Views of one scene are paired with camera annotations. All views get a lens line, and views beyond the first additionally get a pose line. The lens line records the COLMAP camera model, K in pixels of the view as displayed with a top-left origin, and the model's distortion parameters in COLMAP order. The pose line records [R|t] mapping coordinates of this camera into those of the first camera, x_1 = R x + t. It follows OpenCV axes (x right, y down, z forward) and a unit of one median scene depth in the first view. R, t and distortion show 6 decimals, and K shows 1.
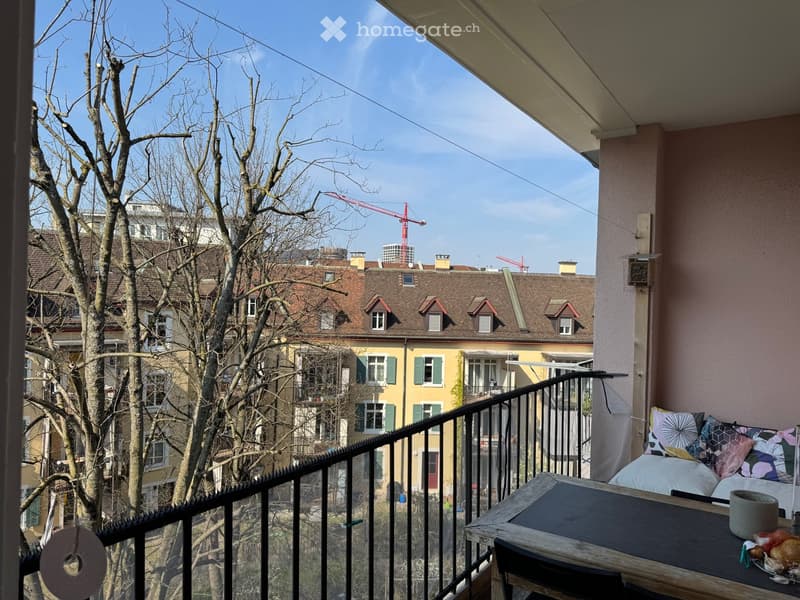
lens RADIAL K [[564.0, 0, 393.9], [0, 564.0, 299.6], [0, 0, 1]] dist [0.076863, -0.101350]
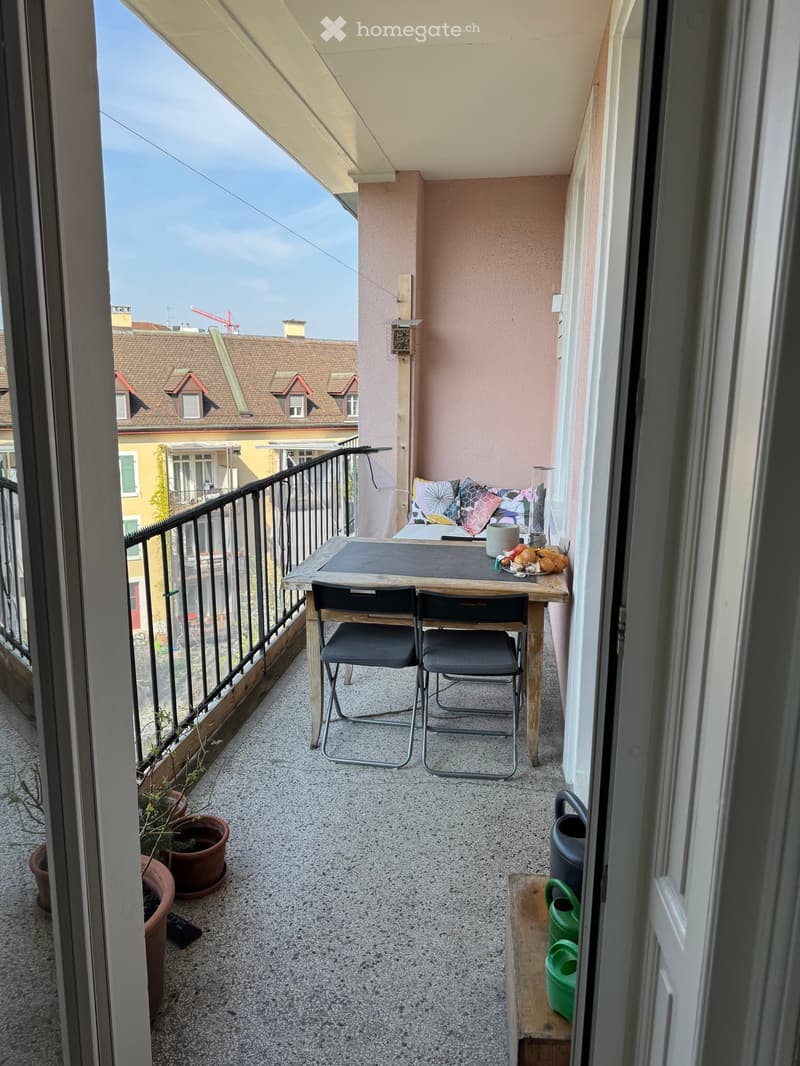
lens RADIAL K [[751.5, 0, 398.3], [0, 751.5, 534.8], [0, 0, 1]] dist [0.076863, -0.101350]
pose [[0.907410, -0.102750, 0.407493, -0.118983], [0.014950, 0.976928, 0.213044, 0.001790], [-0.419981, -0.187226, 0.888010, -0.176795]]
